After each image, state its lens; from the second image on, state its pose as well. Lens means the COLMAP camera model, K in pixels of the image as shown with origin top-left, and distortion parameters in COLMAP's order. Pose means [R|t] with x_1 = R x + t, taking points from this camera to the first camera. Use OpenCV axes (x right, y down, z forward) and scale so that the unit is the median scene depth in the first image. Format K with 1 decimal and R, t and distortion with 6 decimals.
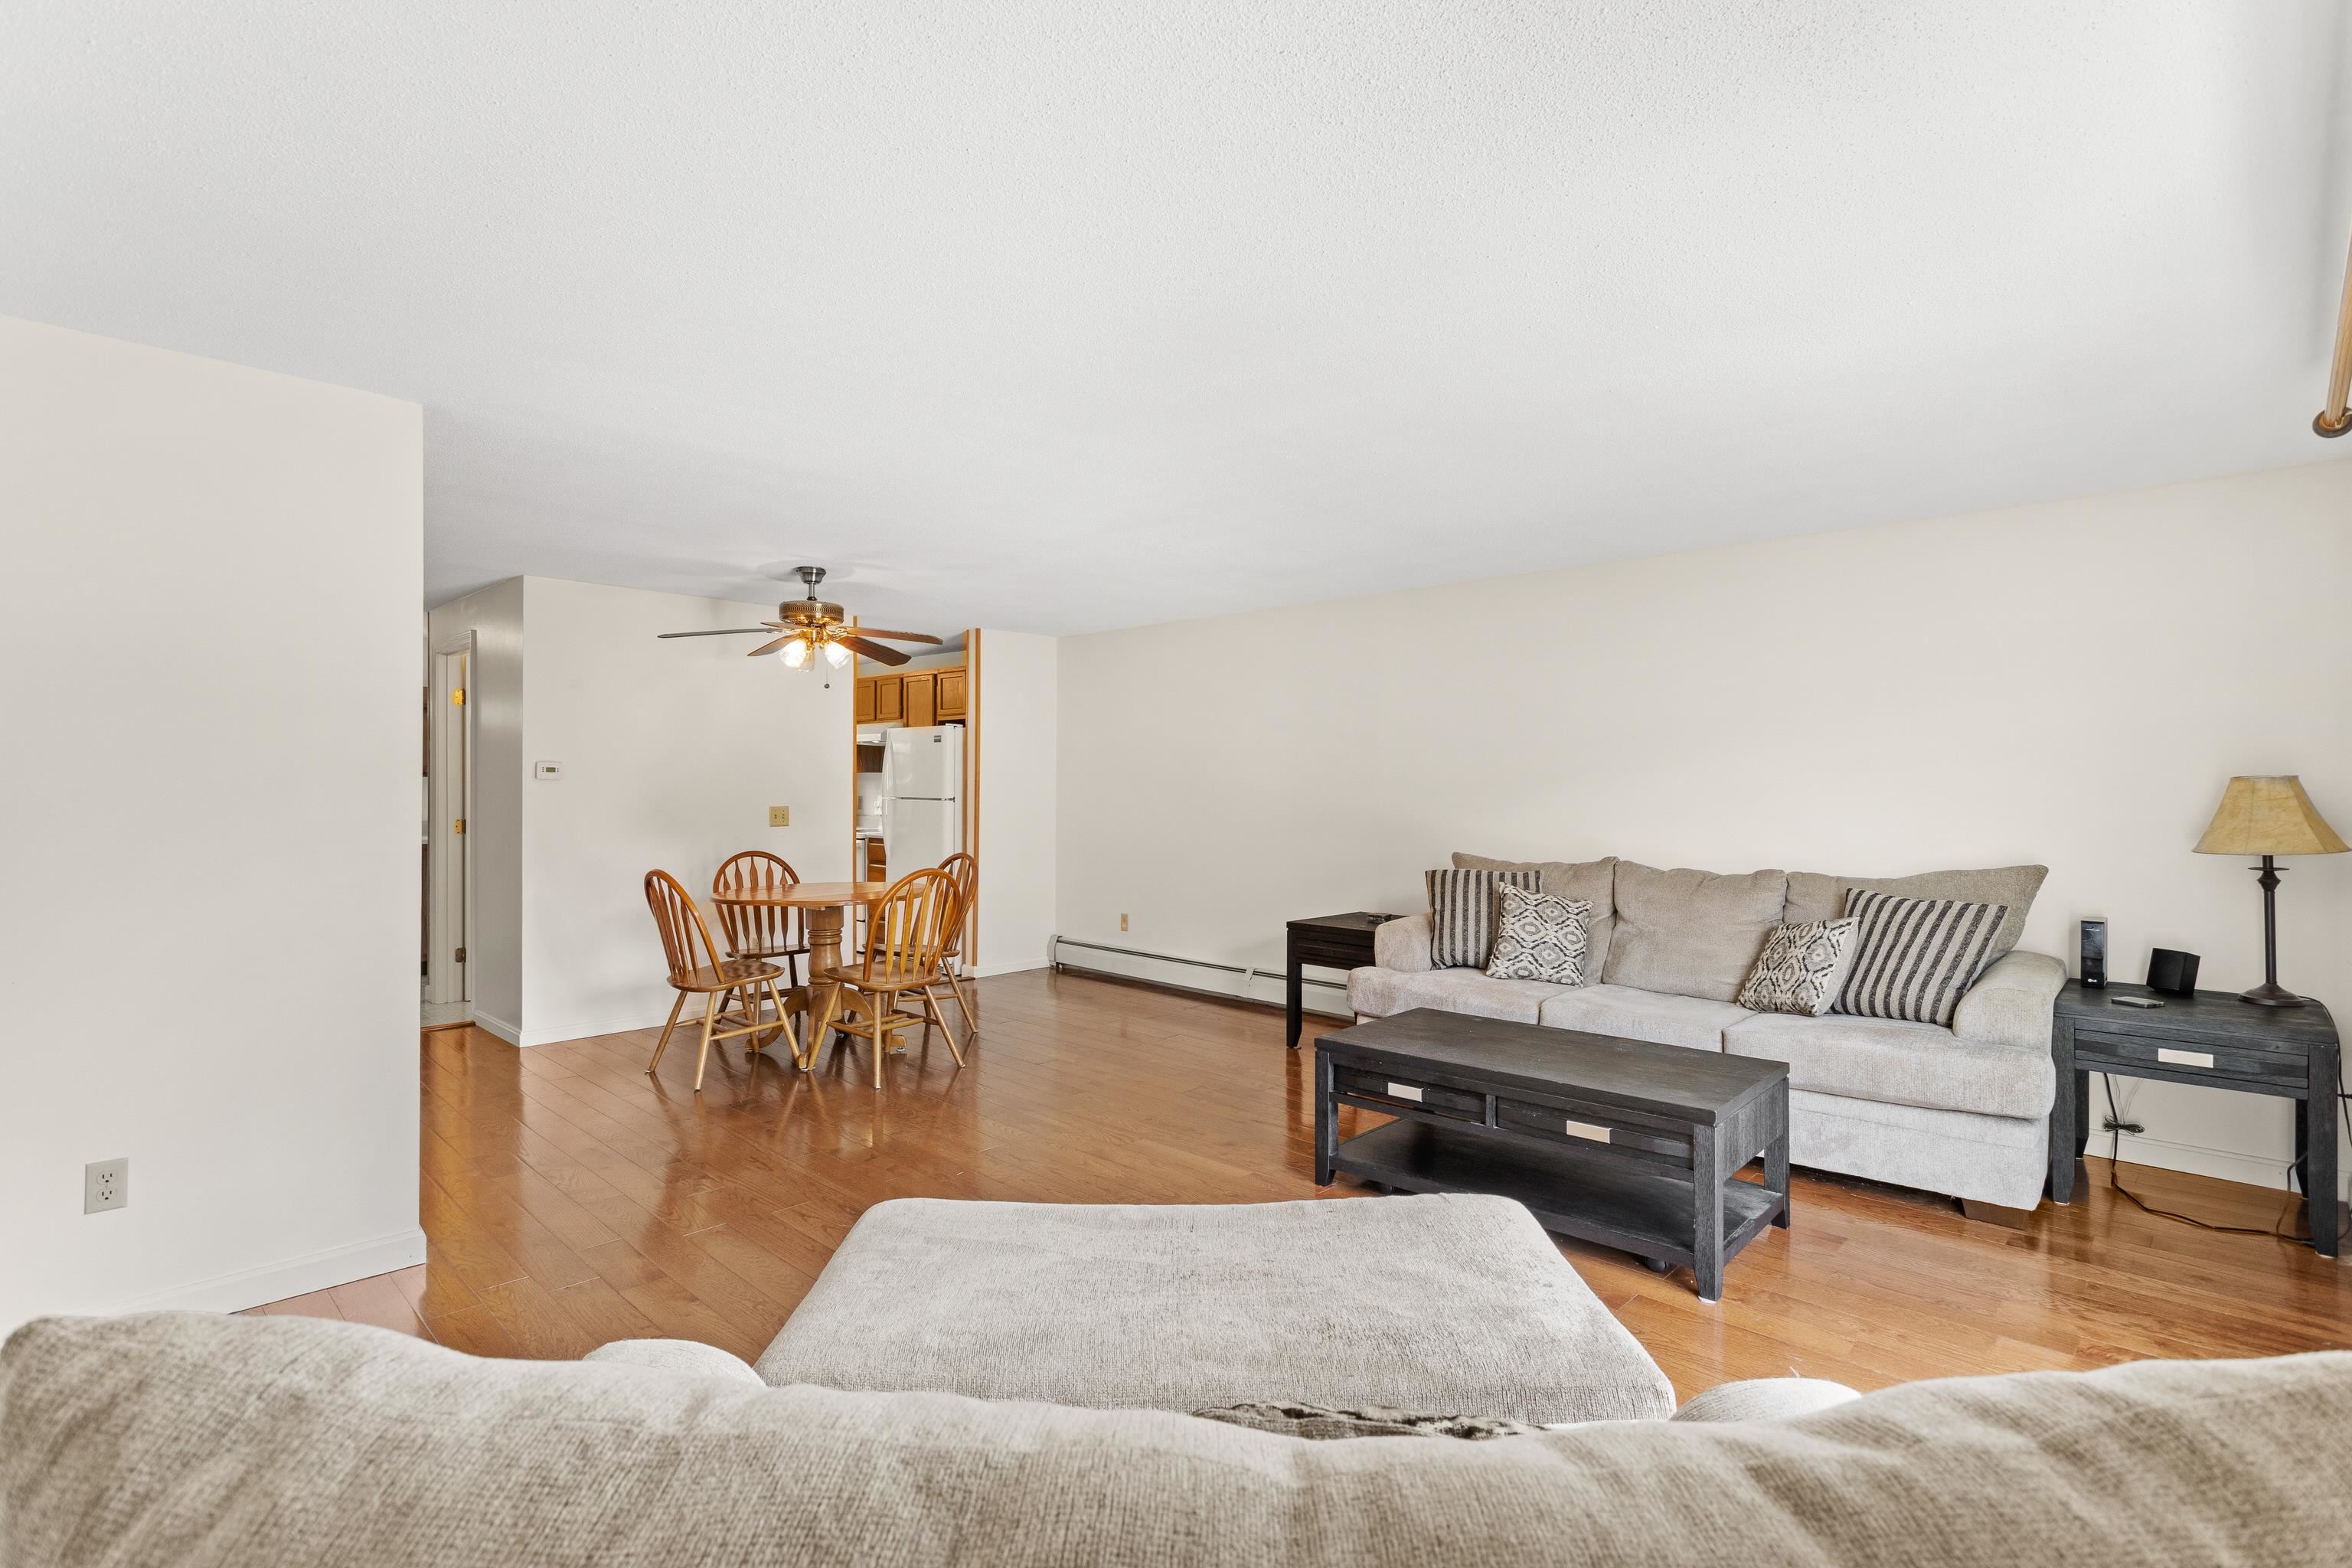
lens RADIAL K [[1111.8, 0, 1178.8], [0, 1111.8, 782.2], [0, 0, 1]] dist [0.003424, 0.001250]
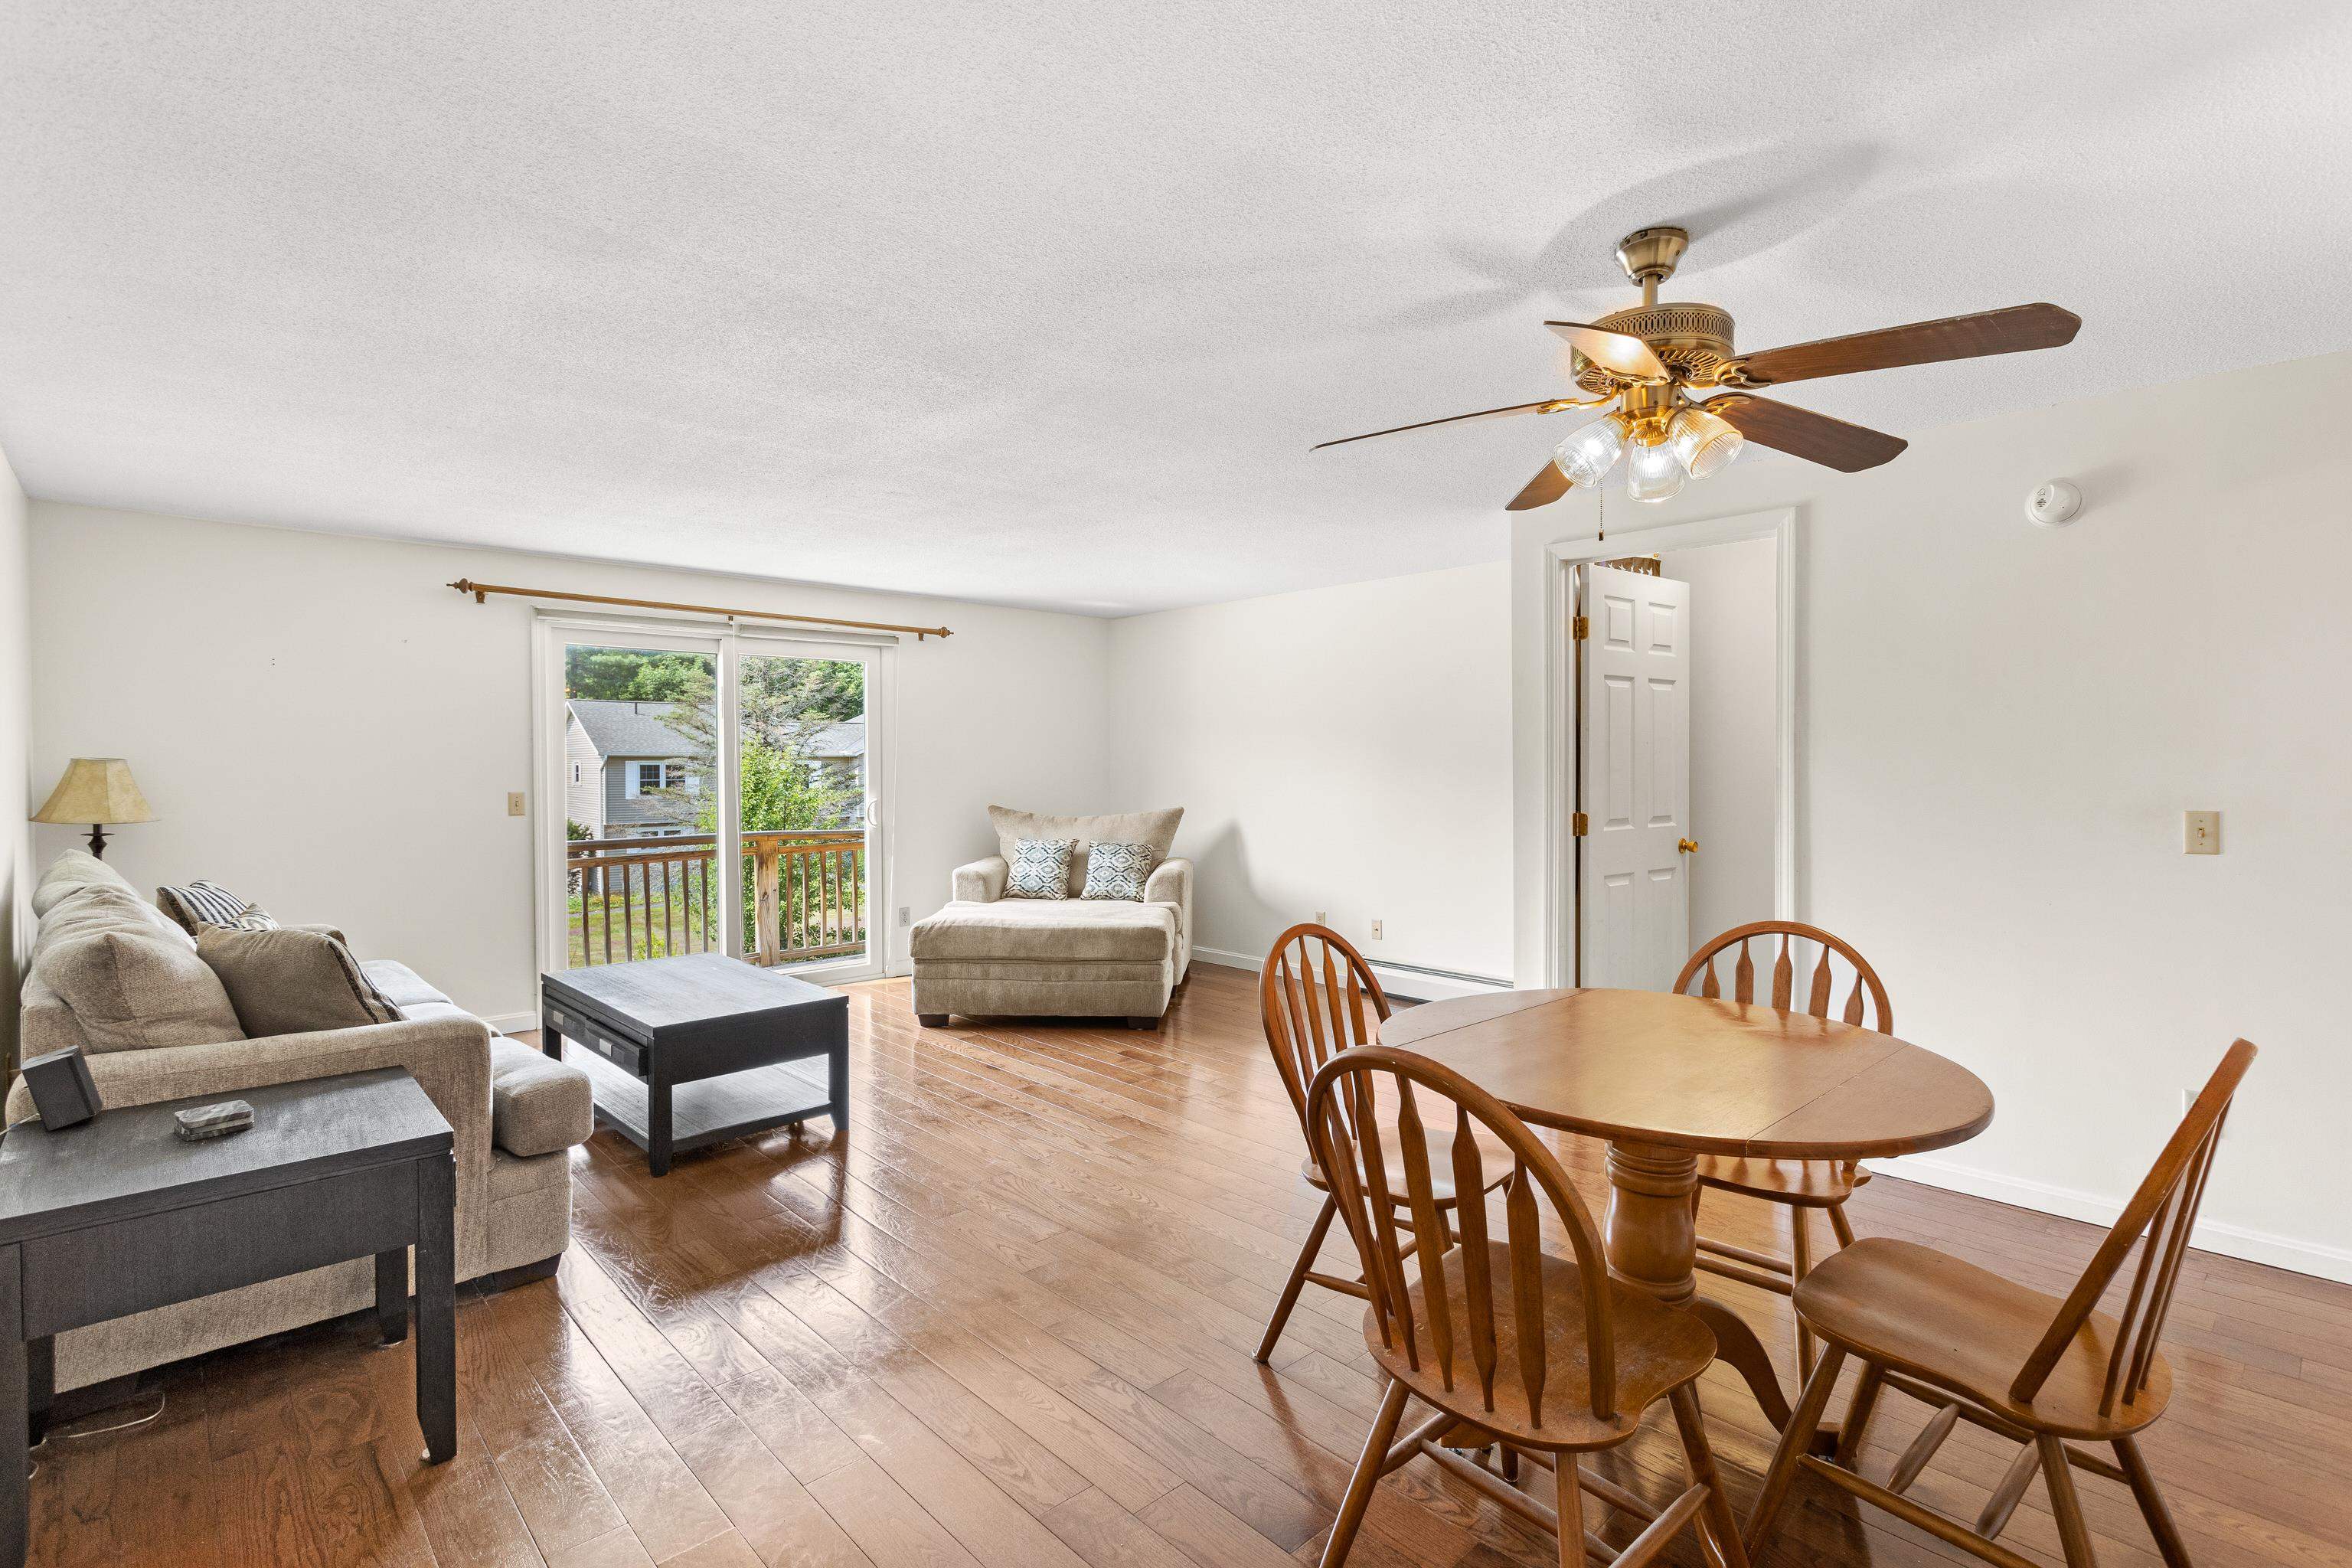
lens RADIAL K [[1145.6, 0, 1175.5], [0, 1145.6, 772.2], [0, 0, 1]] dist [0.019058, -0.000304]
pose [[-0.998972, 0.000509, 0.045330, -0.241817], [0.000994, 0.999942, 0.010692, -0.004090], [-0.045322, 0.010726, -0.998915, 2.100644]]
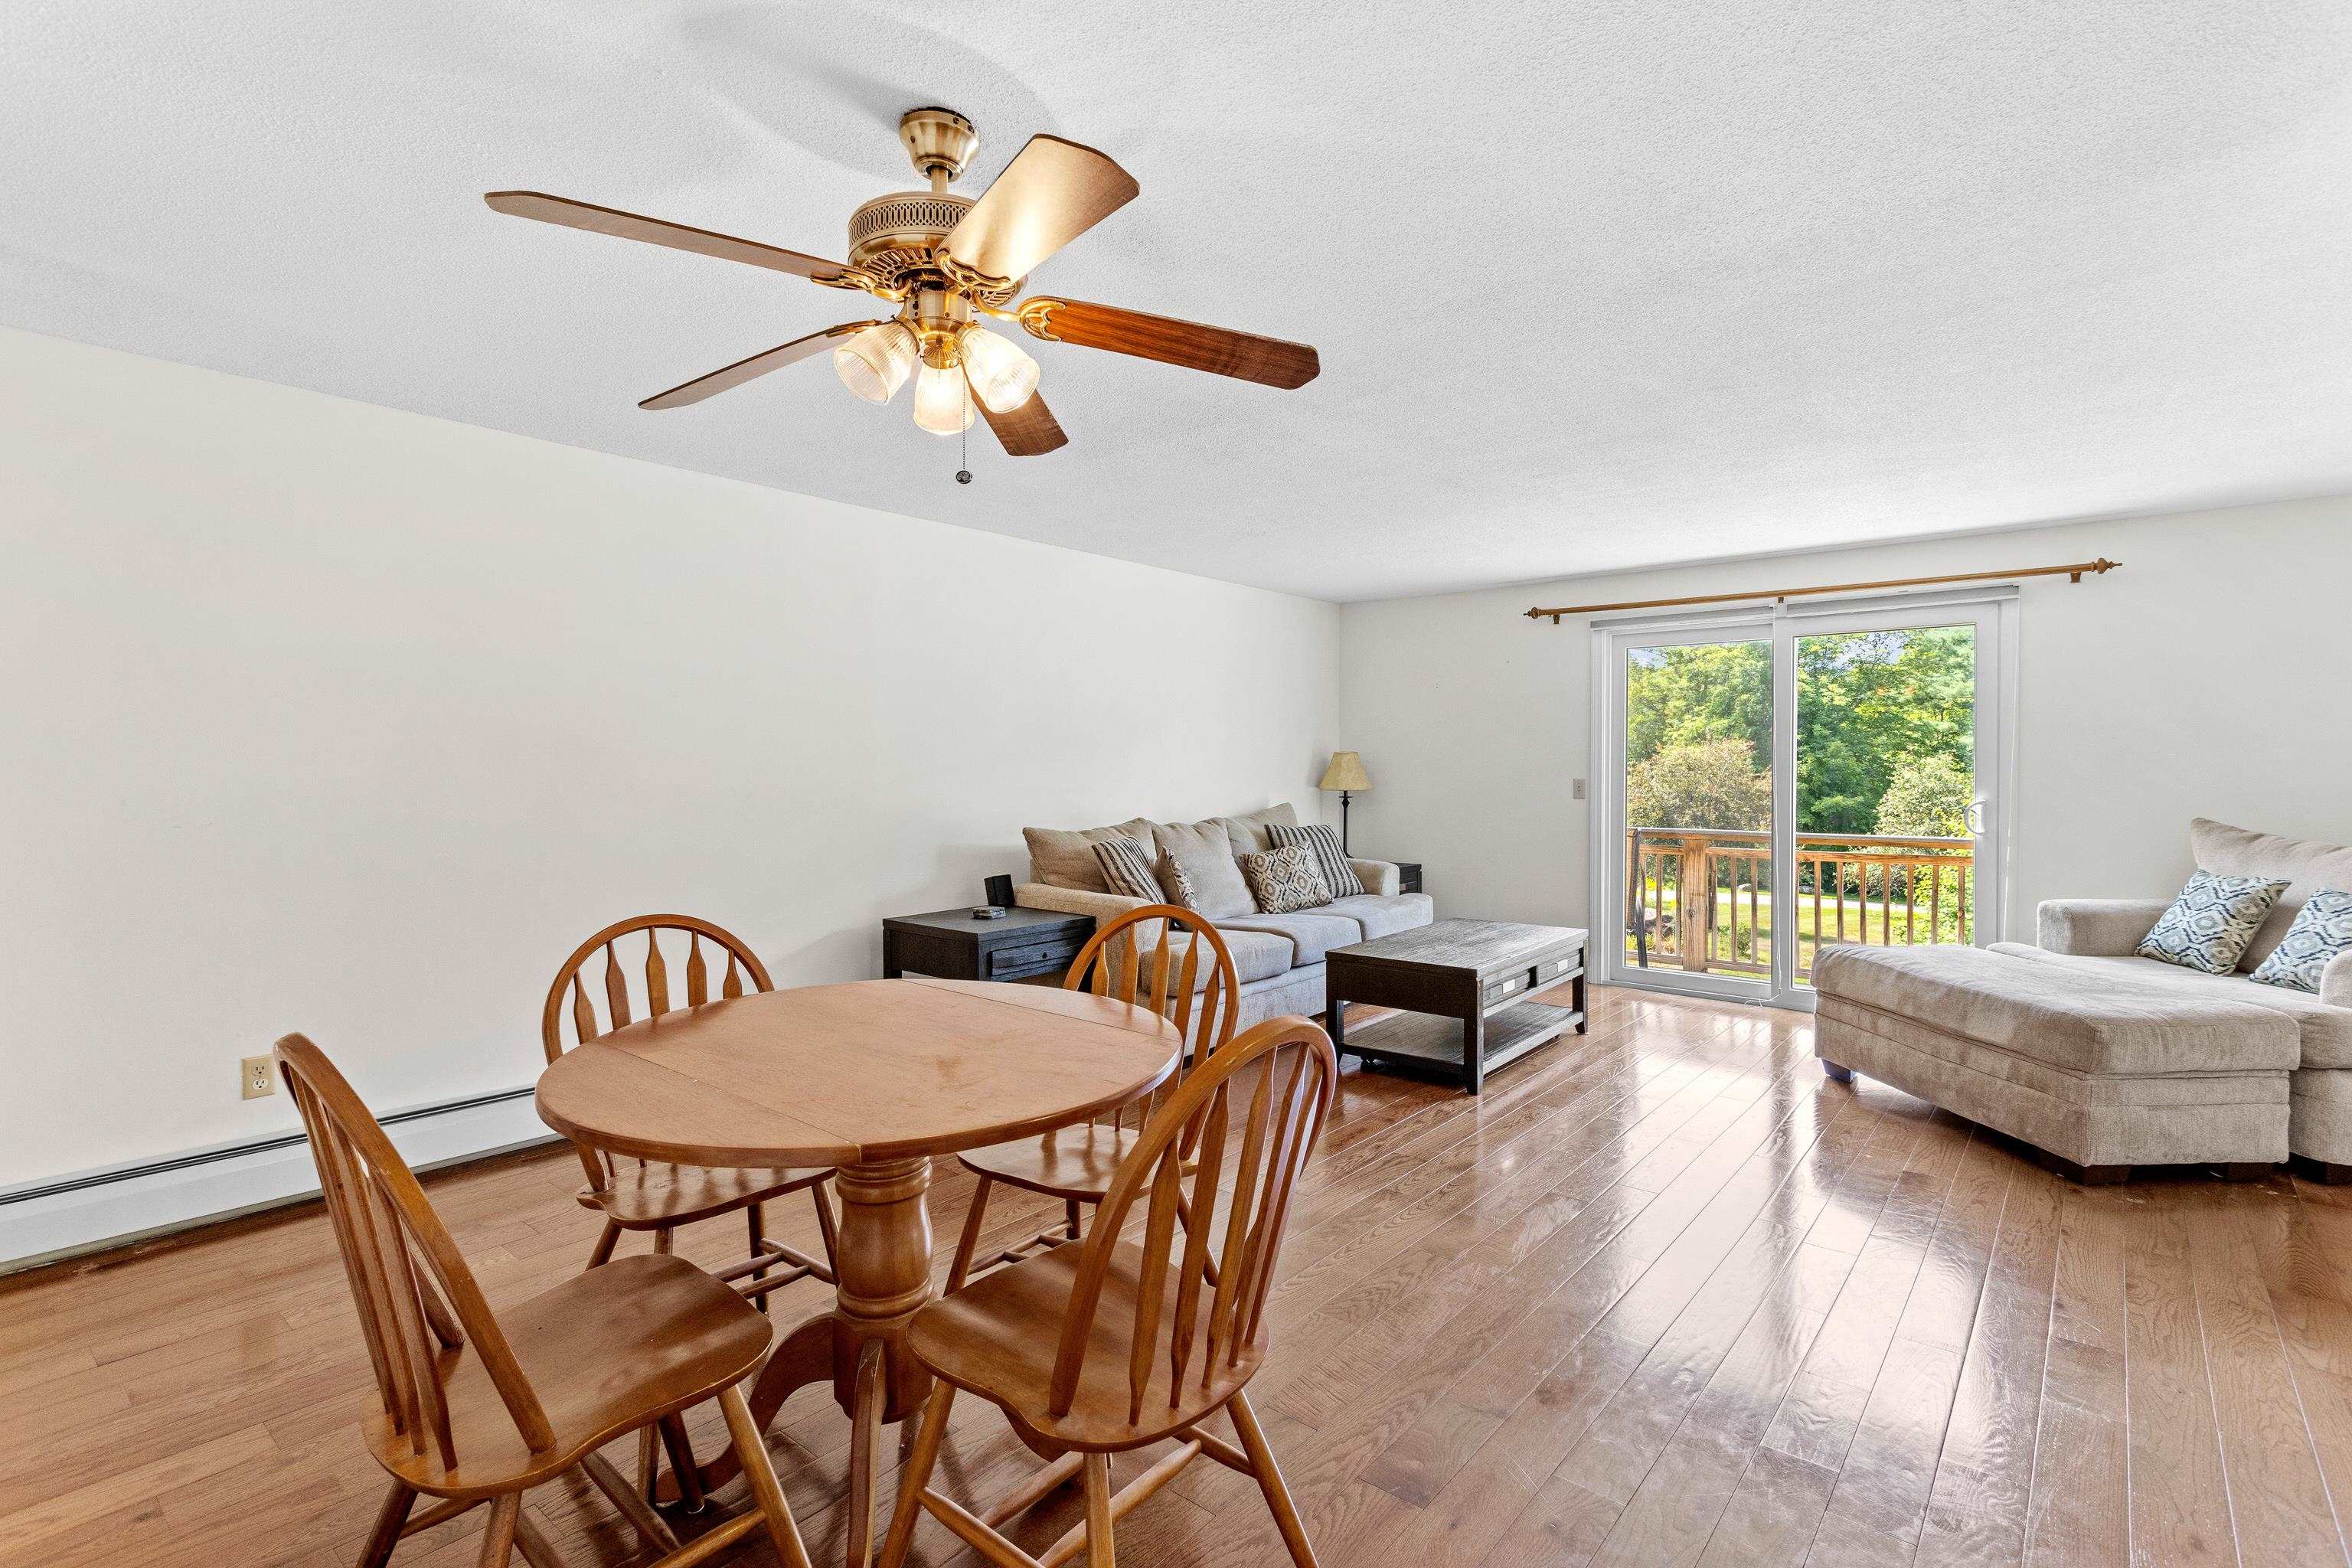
lens RADIAL K [[1111.8, 0, 1178.8], [0, 1111.8, 782.2], [0, 0, 1]] dist [0.003424, 0.001250]
pose [[-0.075403, -0.016914, 0.997010, -0.986050], [-0.003190, 0.999855, 0.016721, 0.015476], [-0.997148, -0.001919, -0.075446, 1.381658]]
